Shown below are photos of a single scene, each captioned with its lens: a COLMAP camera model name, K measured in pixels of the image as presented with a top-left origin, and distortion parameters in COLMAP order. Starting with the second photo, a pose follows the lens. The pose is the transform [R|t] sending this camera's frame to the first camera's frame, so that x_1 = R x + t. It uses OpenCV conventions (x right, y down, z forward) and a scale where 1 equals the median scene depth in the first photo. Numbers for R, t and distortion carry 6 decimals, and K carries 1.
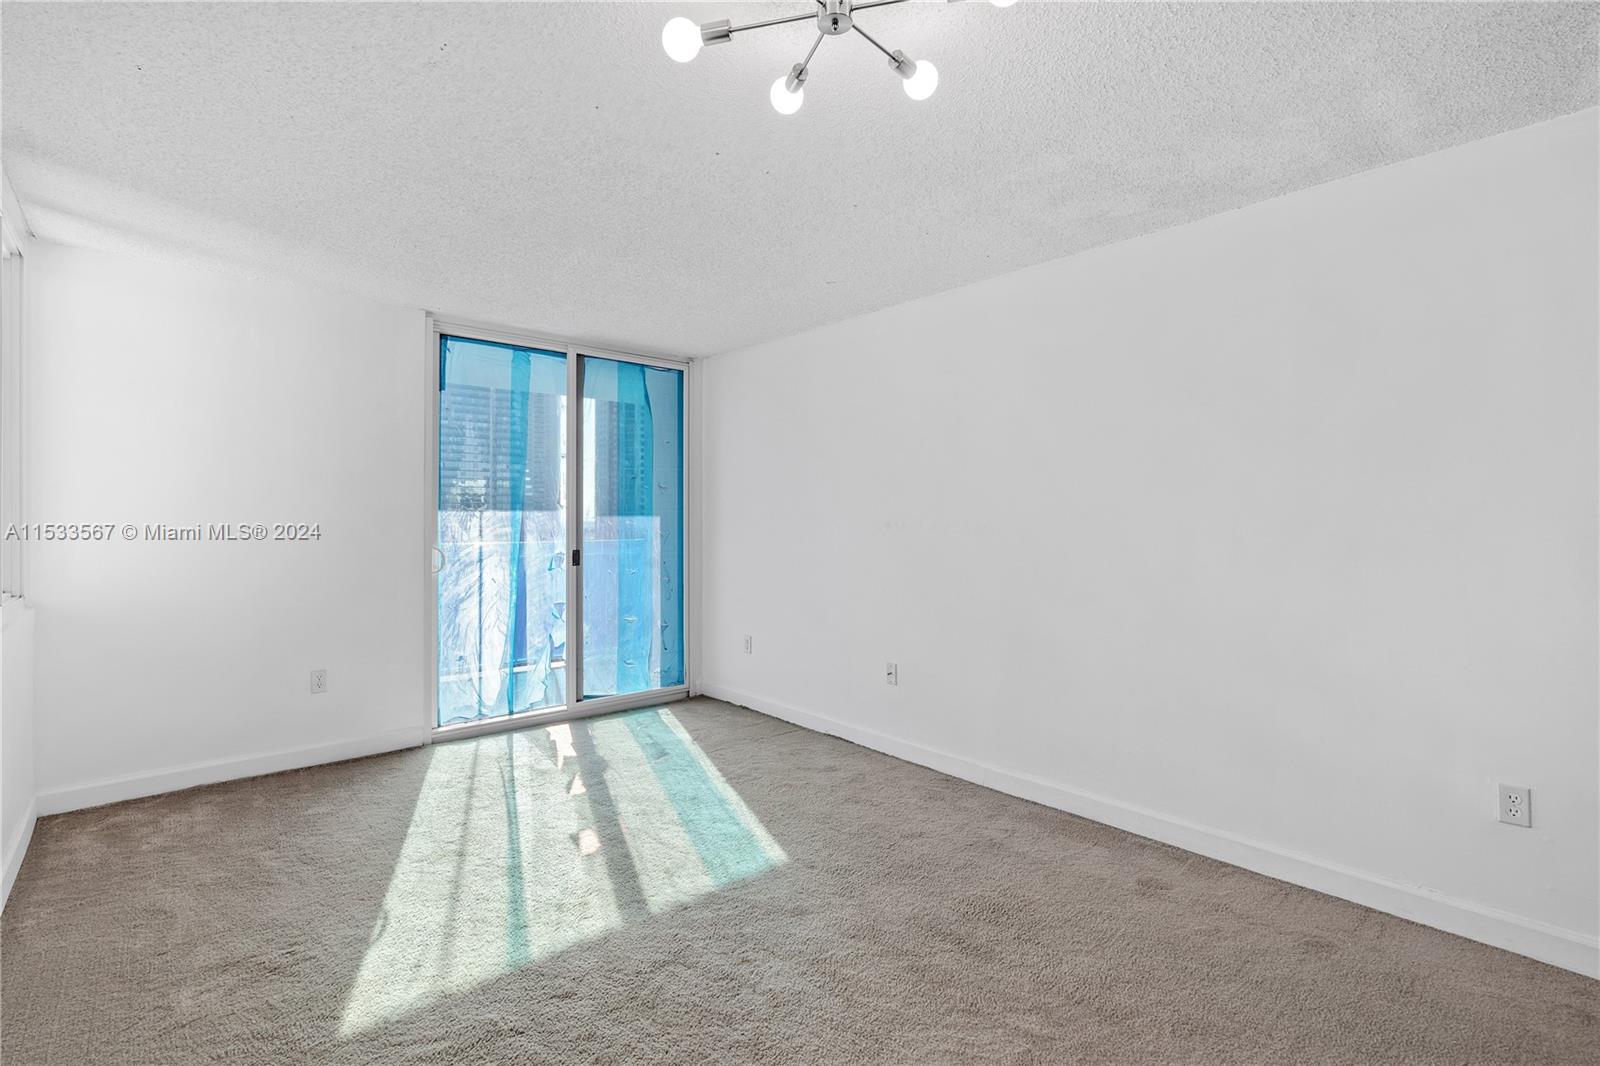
lens RADIAL K [[751.3, 0, 796.9], [0, 751.3, 510.3], [0, 0, 1]] dist [0.000811, 0.000146]
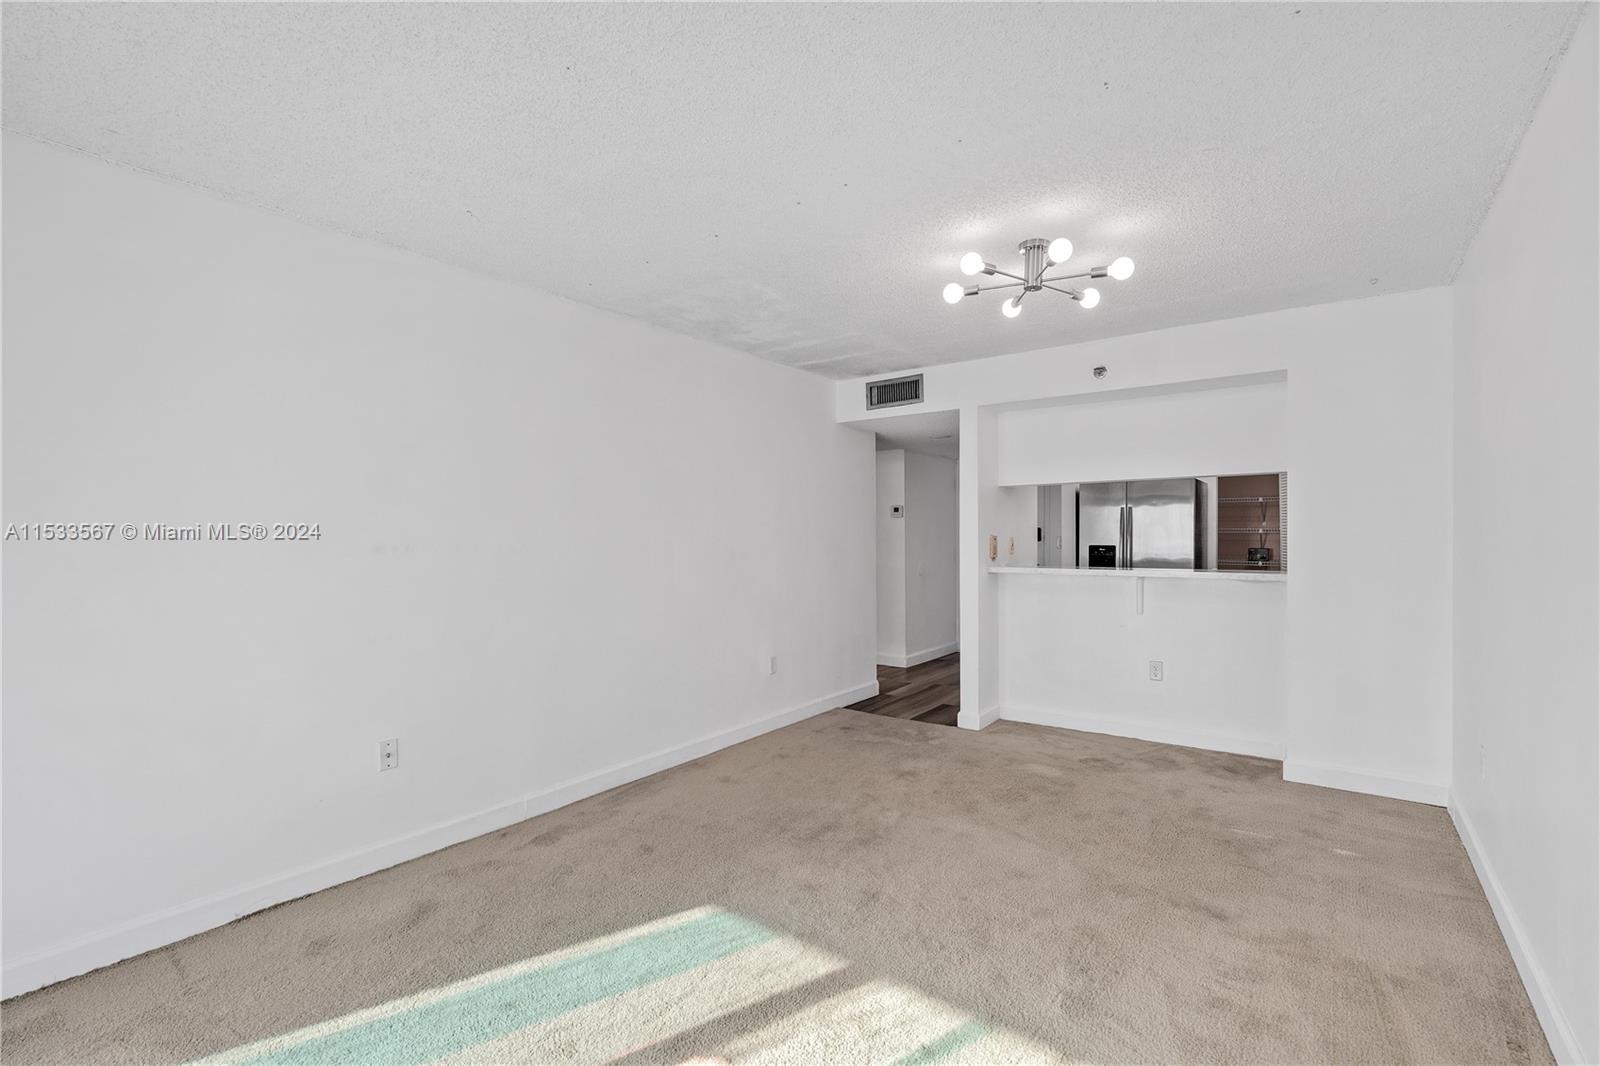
lens RADIAL K [[707.4, 0, 800.0], [0, 707.4, 533.0], [0, 0, 1]] dist [-0.000975, -0.000141]
pose [[-0.215855, 0.004547, 0.976415, -0.315889], [-0.005701, 0.999966, -0.005917, 0.002056], [-0.976409, -0.006843, -0.215822, 0.381612]]
